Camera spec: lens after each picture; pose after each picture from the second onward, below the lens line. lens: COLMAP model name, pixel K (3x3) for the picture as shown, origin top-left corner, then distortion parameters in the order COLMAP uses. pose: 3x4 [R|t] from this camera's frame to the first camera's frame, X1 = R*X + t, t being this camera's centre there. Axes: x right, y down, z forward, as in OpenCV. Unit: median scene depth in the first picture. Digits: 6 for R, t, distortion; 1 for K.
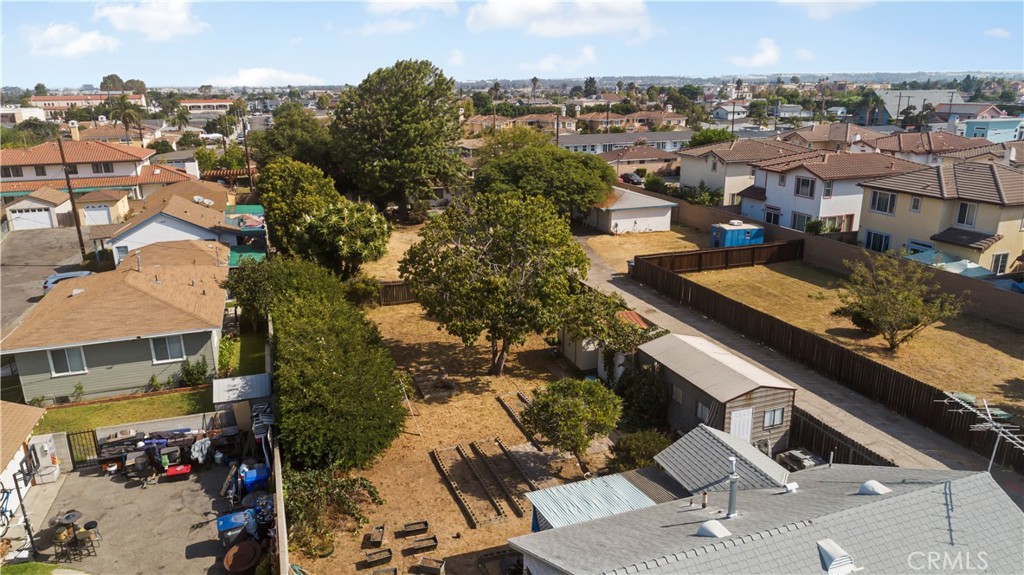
lens RADIAL K [[702.7, 0, 500.5], [0, 702.7, 251.3], [0, 0, 1]] dist [-0.007011, -0.003055]
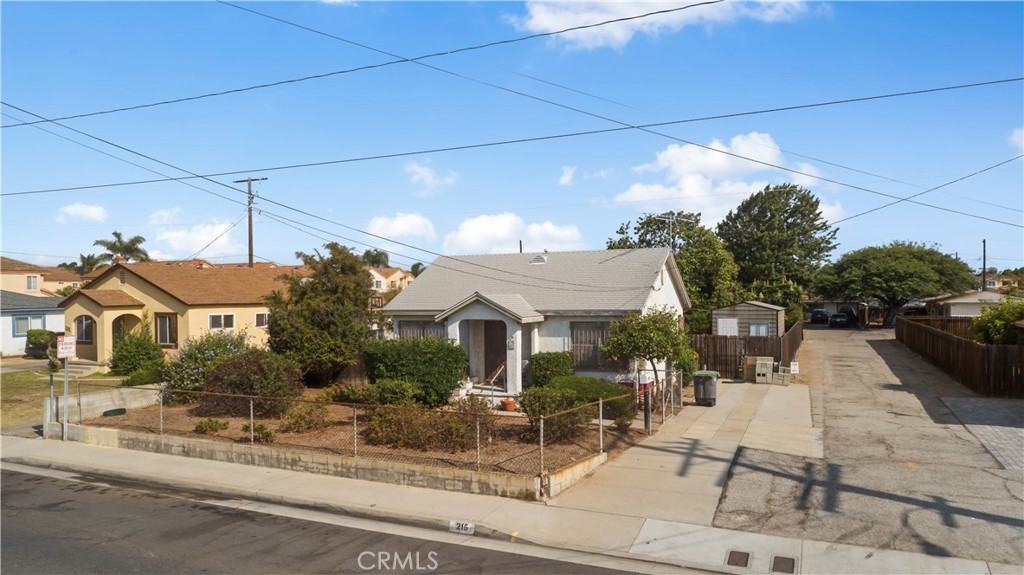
lens RADIAL K [[703.4, 0, 514.5], [0, 703.4, 290.2], [0, 0, 1]] dist [-0.005512, -0.003306]
pose [[0.728318, 0.002325, -0.685235, 0.383130], [-0.161690, 0.972340, -0.168557, 0.184146], [0.665890, 0.233559, 0.708549, -0.101961]]
